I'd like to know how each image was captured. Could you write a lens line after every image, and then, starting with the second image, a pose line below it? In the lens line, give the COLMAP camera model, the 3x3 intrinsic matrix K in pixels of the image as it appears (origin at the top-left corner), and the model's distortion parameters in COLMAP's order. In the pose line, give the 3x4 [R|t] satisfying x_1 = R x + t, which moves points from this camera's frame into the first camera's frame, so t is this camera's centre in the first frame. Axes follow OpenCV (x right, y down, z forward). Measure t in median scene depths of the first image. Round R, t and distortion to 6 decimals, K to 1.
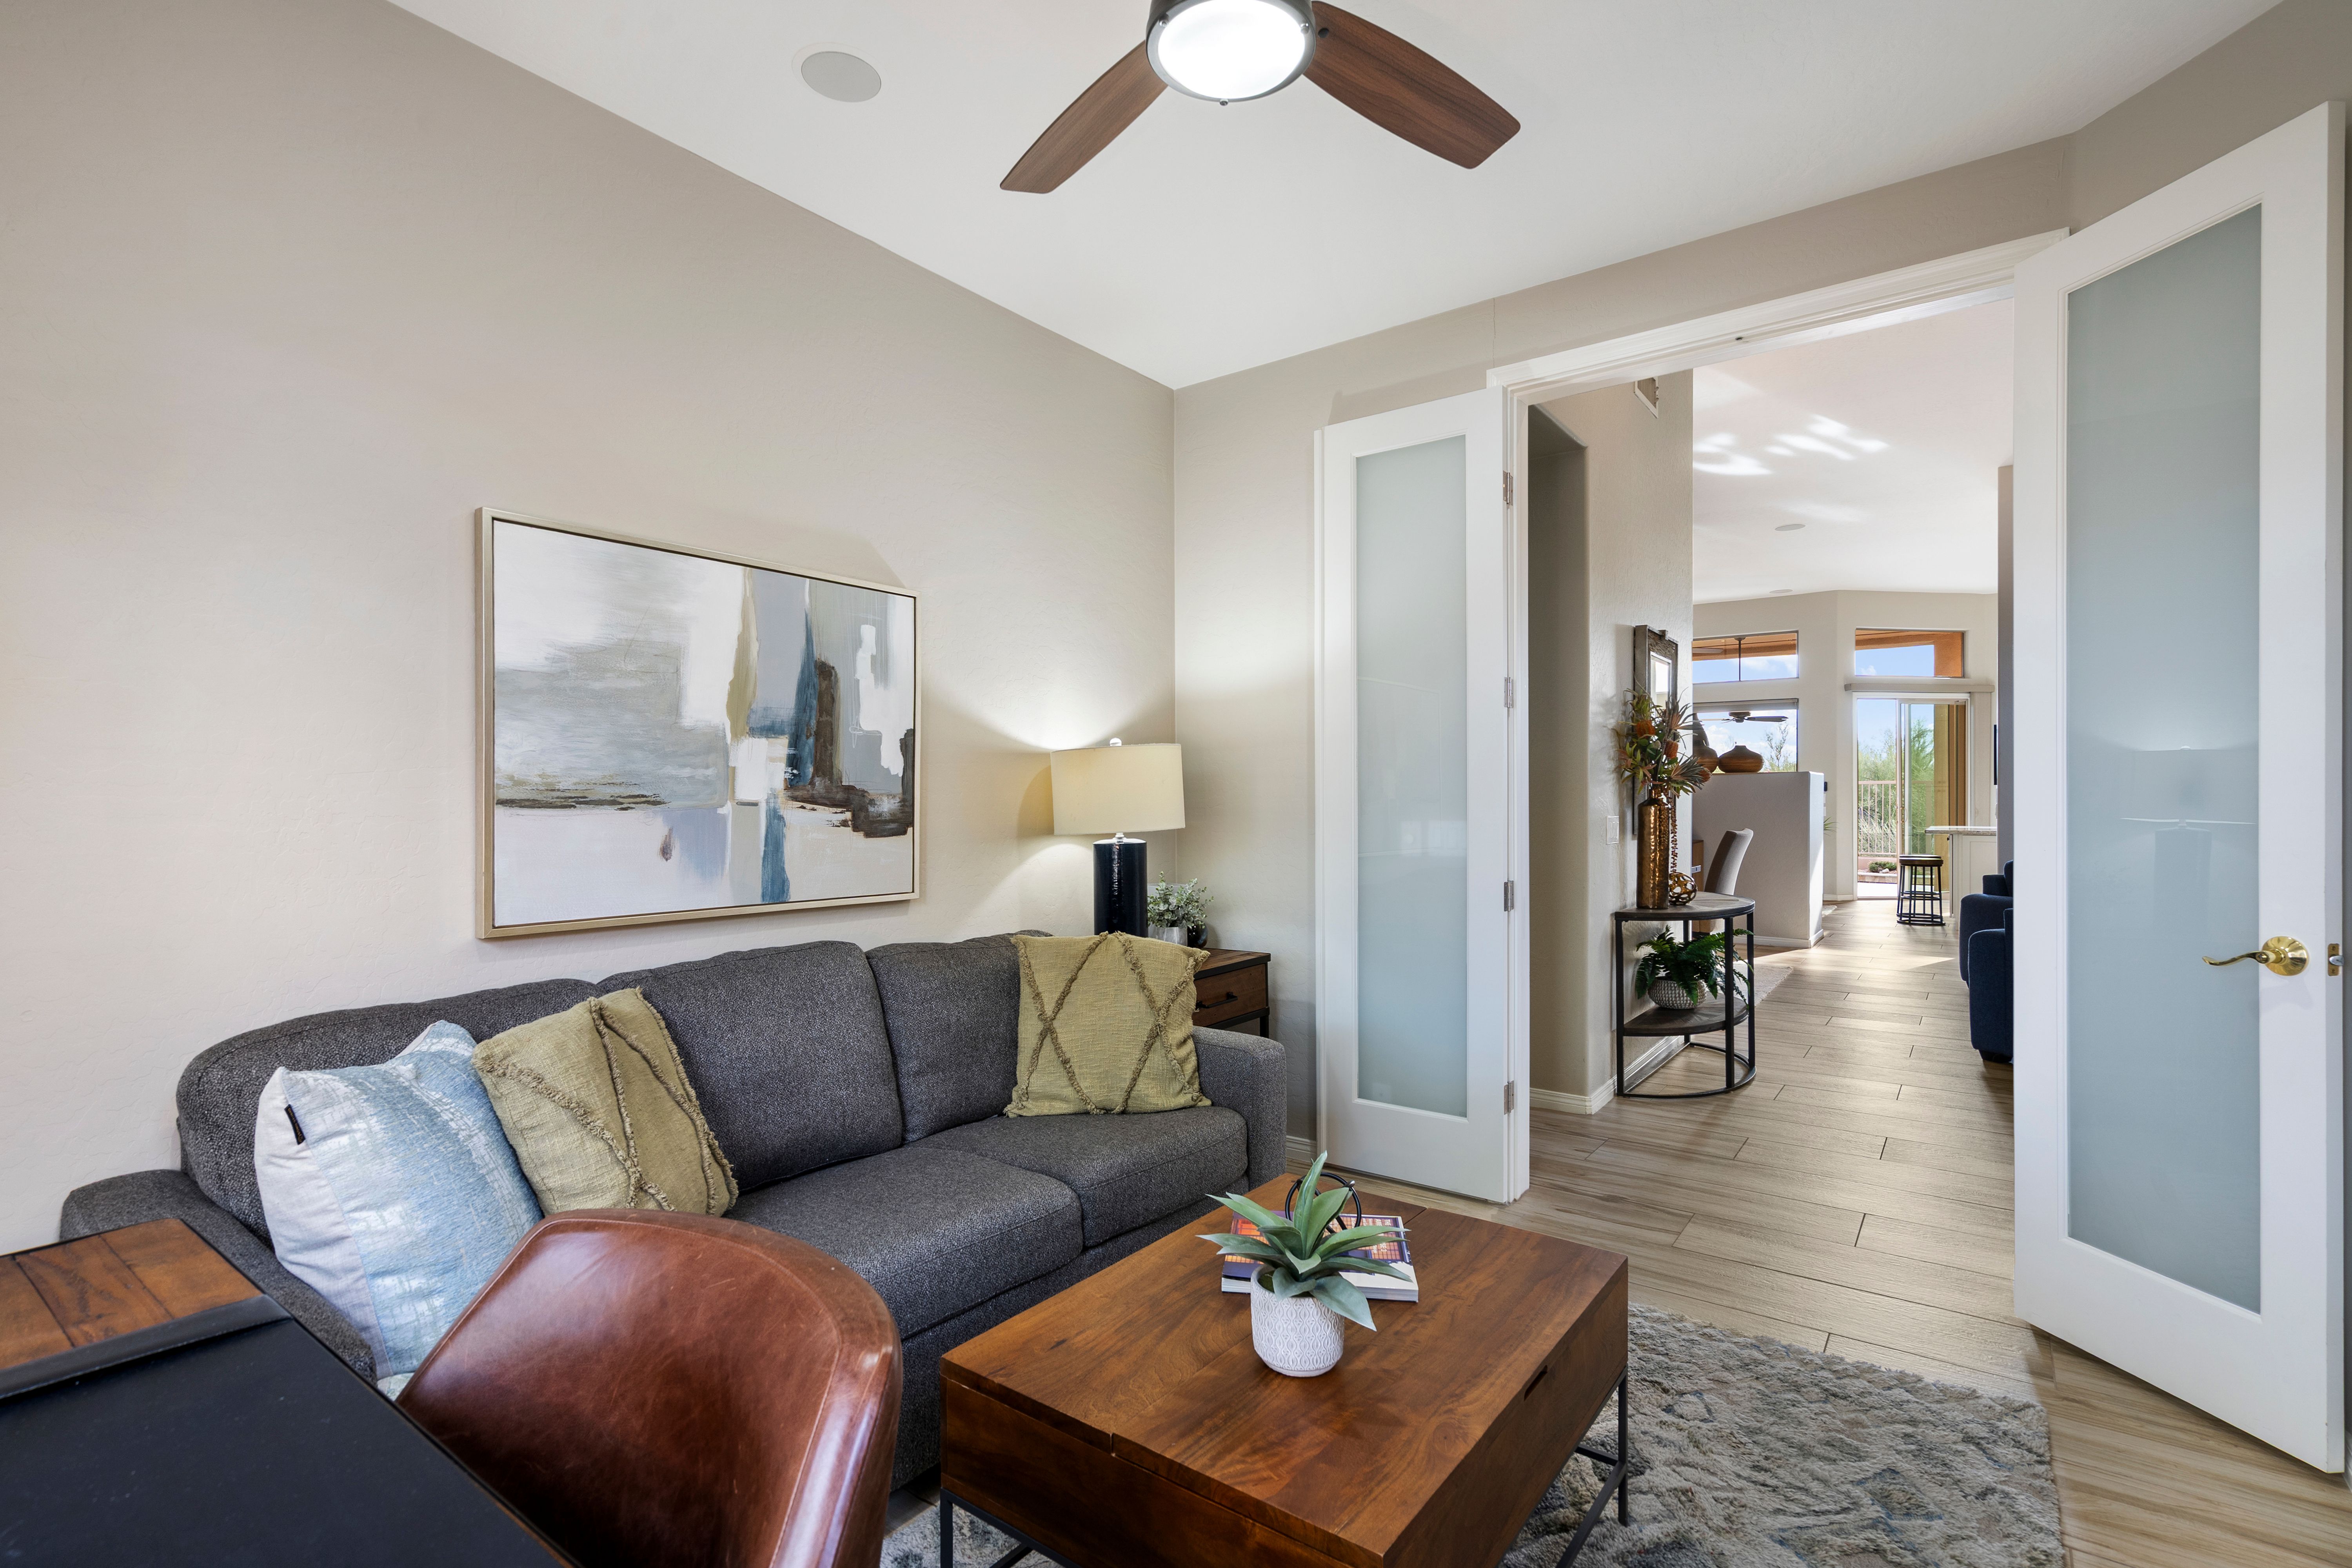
lens RADIAL K [[1102.7, 0, 1179.0], [0, 1102.7, 791.8], [0, 0, 1]] dist [-0.004352, 0.000390]
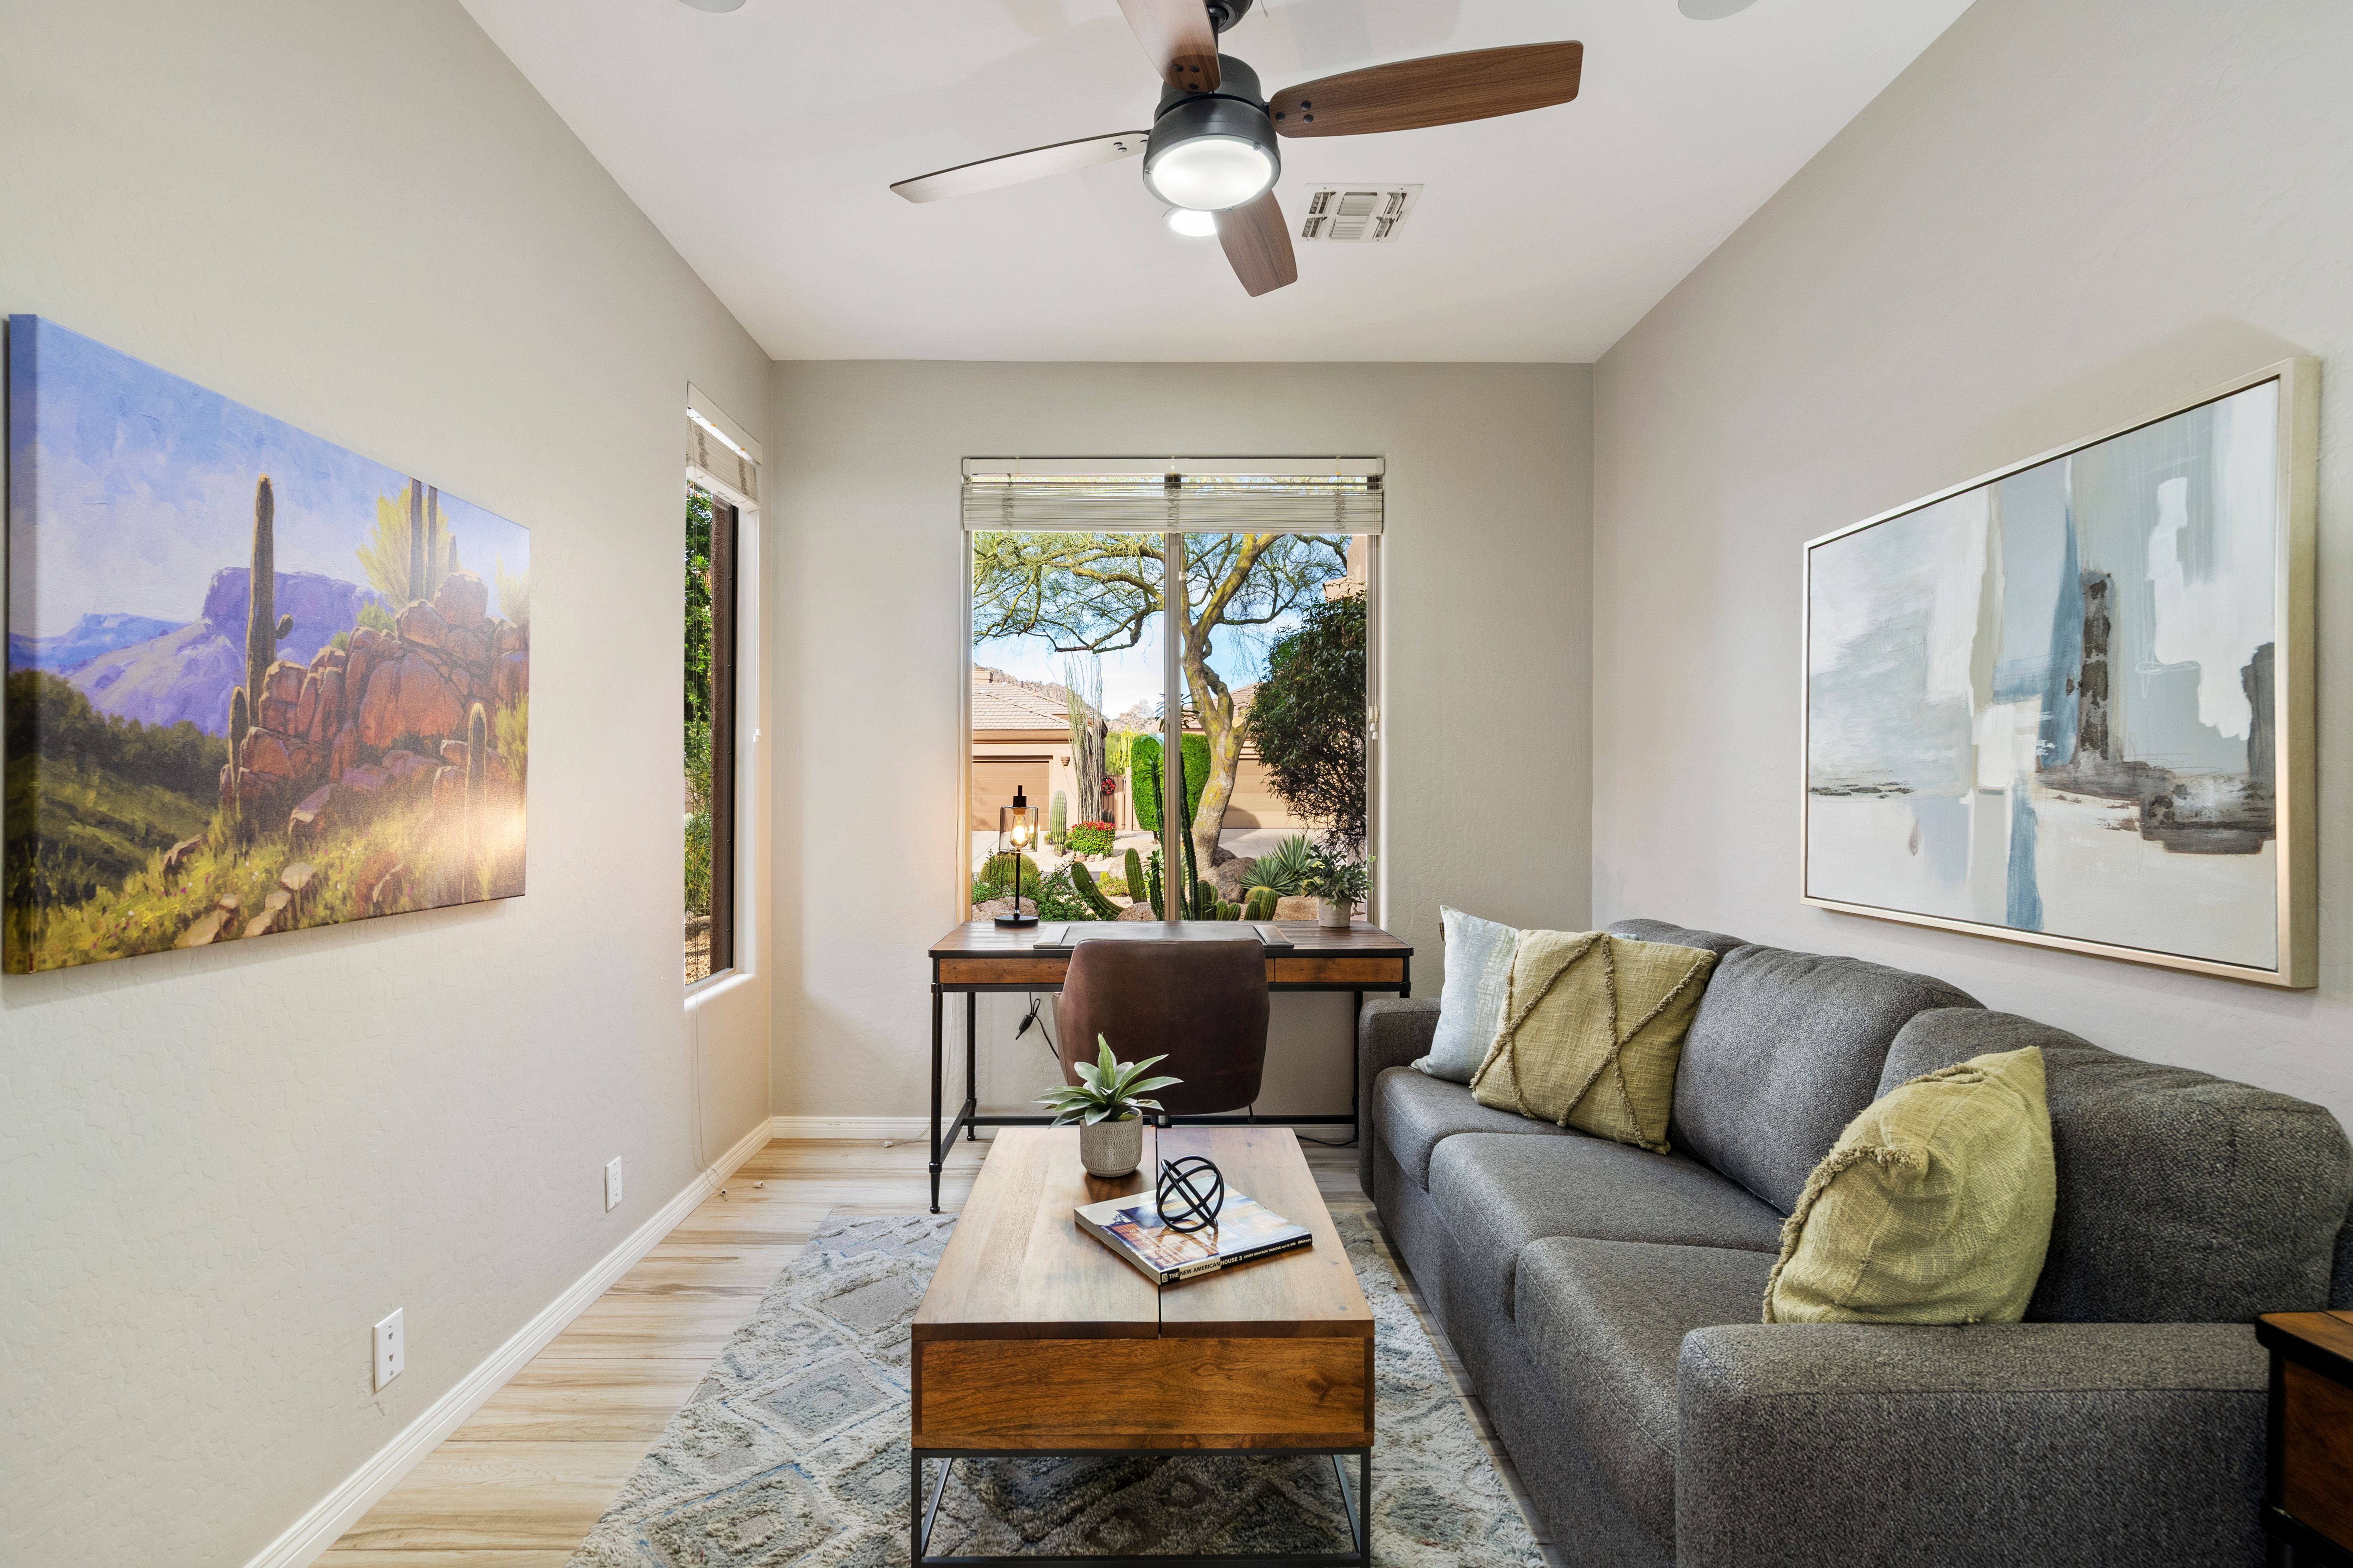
lens RADIAL K [[1103.1, 0, 1170.4], [0, 1103.1, 790.6], [0, 0, 1]] dist [-0.004352, 0.000390]
pose [[-0.790416, -0.002184, -0.612567, 0.508515], [0.002862, 0.999970, -0.007257, 0.013149], [0.612564, -0.007489, -0.790385, 1.206675]]
